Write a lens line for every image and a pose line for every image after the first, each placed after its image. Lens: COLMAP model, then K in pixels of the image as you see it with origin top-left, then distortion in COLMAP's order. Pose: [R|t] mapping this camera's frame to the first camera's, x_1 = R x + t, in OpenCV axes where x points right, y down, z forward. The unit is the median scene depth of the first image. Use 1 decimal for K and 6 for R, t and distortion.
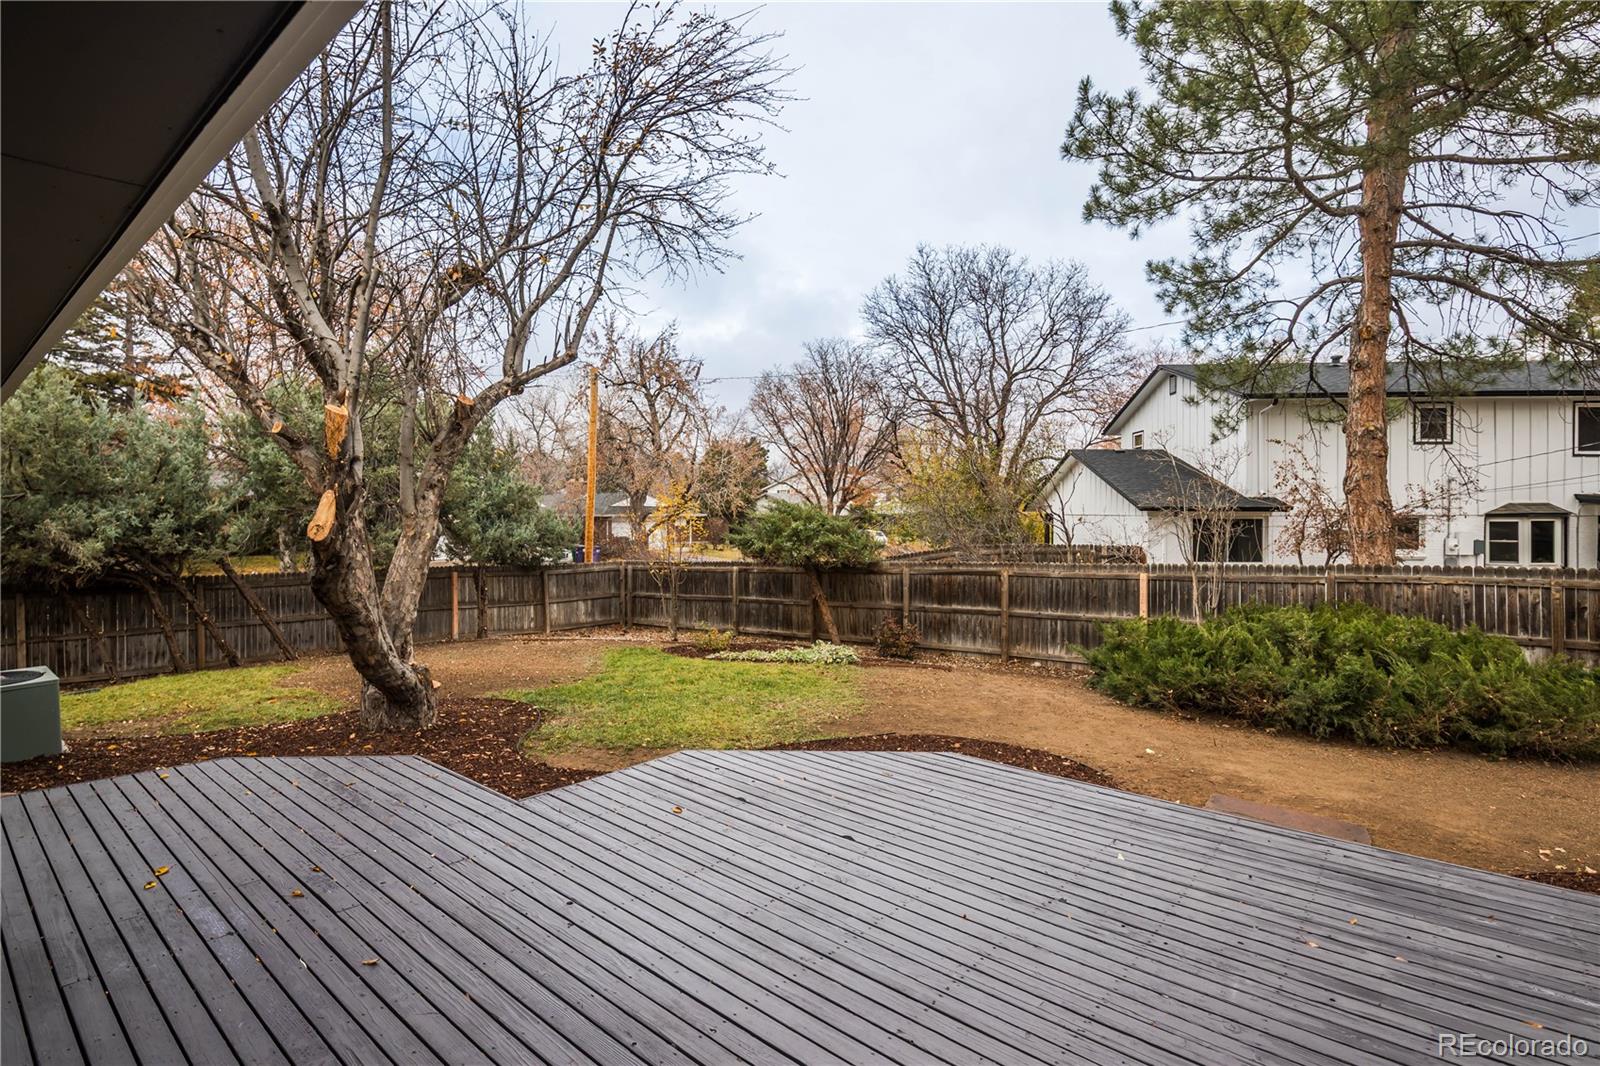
lens RADIAL K [[788.6, 0, 800.3], [0, 788.6, 525.7], [0, 0, 1]] dist [0.001237, -0.006227]
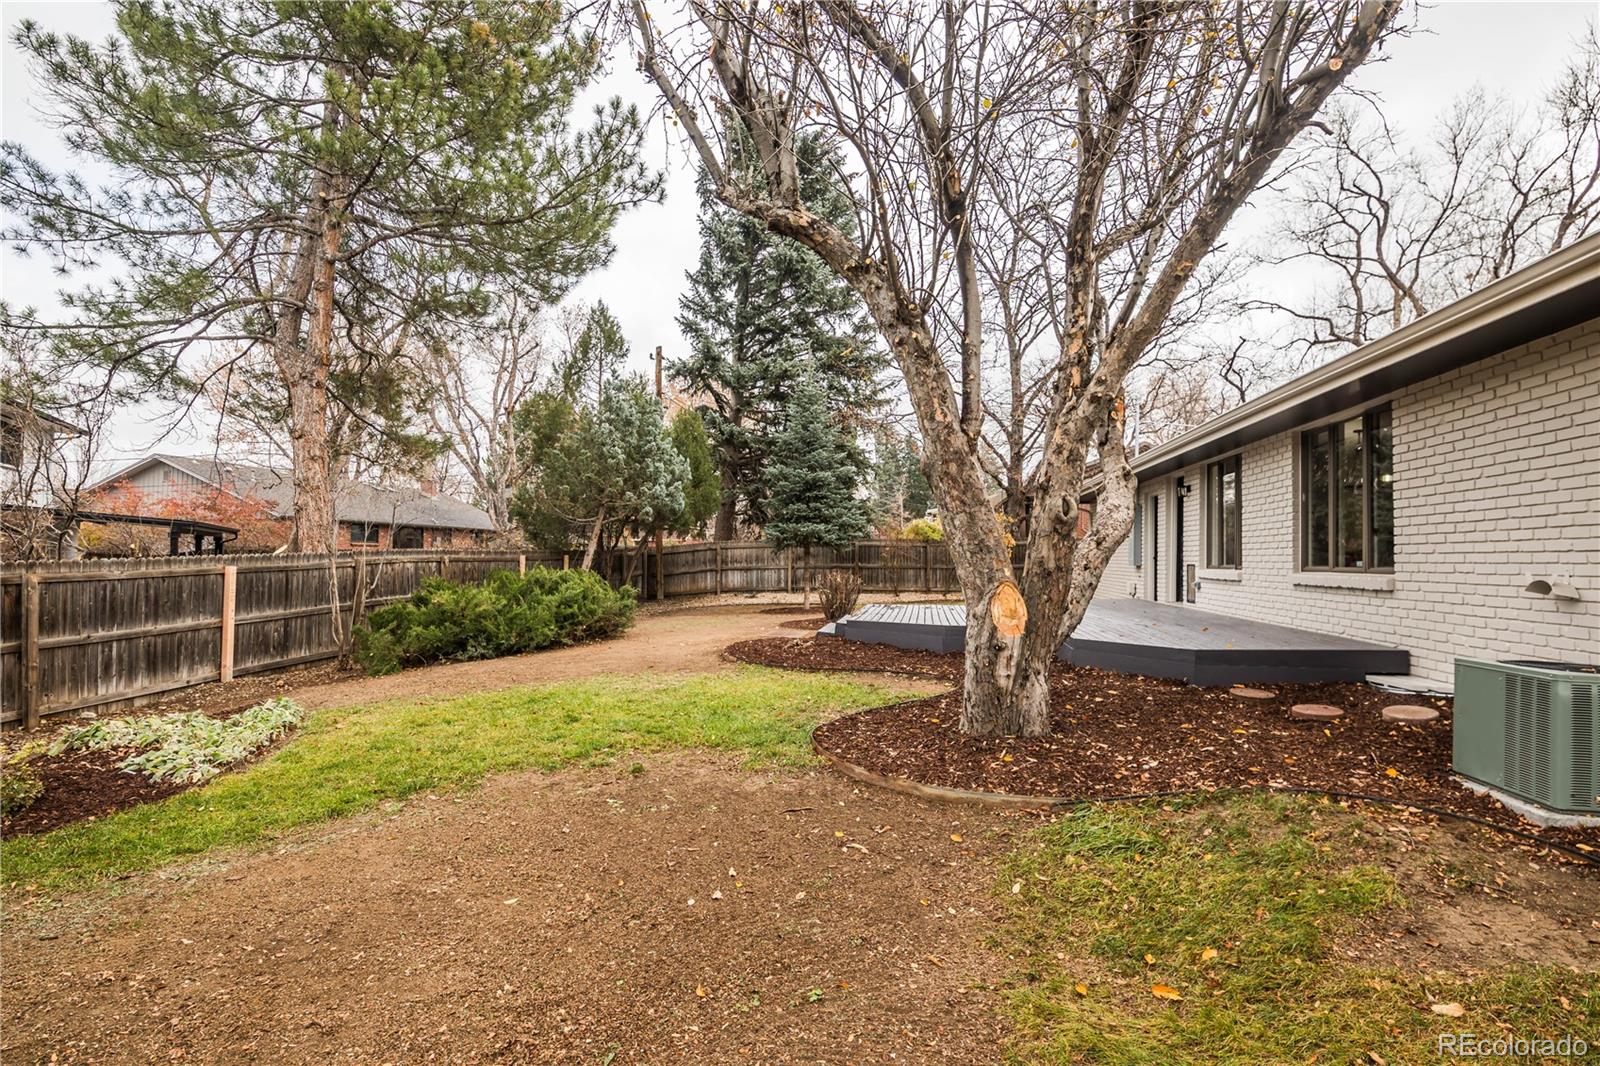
lens RADIAL K [[788.6, 0, 798.8], [0, 788.6, 544.4], [0, 0, 1]] dist [0.001237, -0.006227]
pose [[-0.523361, 0.013808, 0.851999, -0.761493], [0.009093, 0.999902, -0.010620, 0.063672], [-0.852062, 0.002189, -0.523436, 1.138613]]
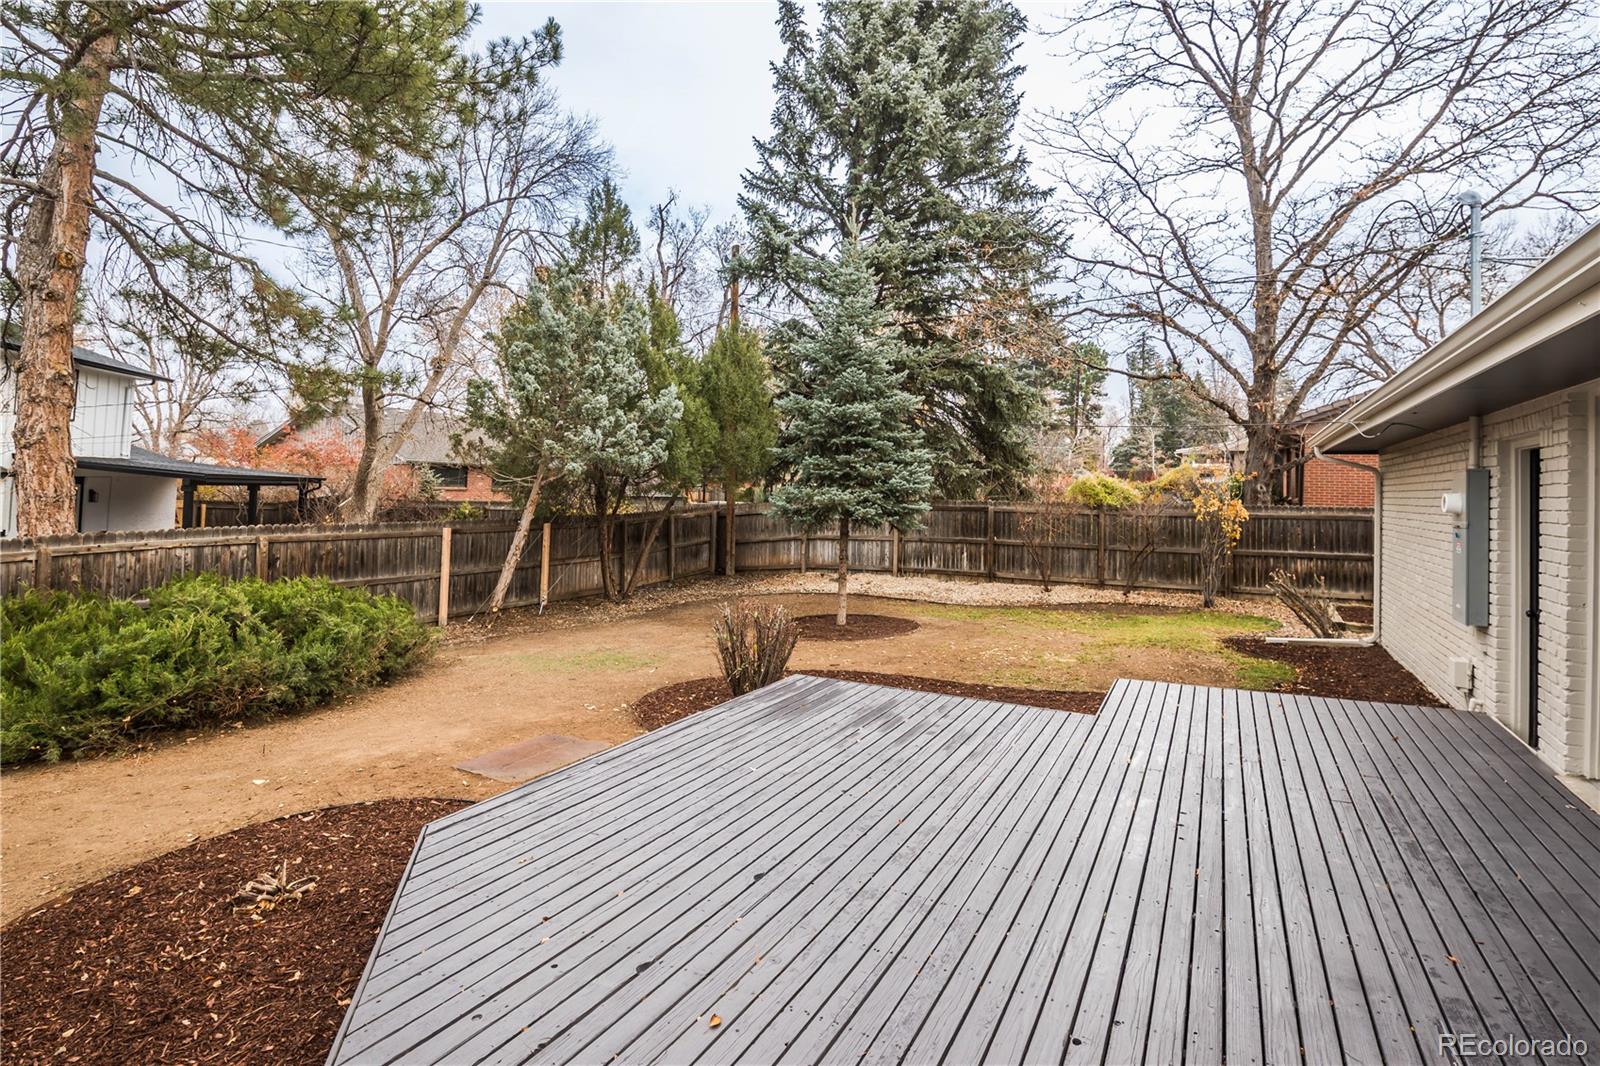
lens RADIAL K [[788.6, 0, 803.5], [0, 788.6, 467.7], [0, 0, 1]] dist [0.001237, -0.006227]
pose [[-0.220621, 0.023712, 0.975071, -0.304038], [-0.004923, 0.999665, -0.025424, -0.003924], [-0.975347, -0.010409, -0.220430, 0.454749]]
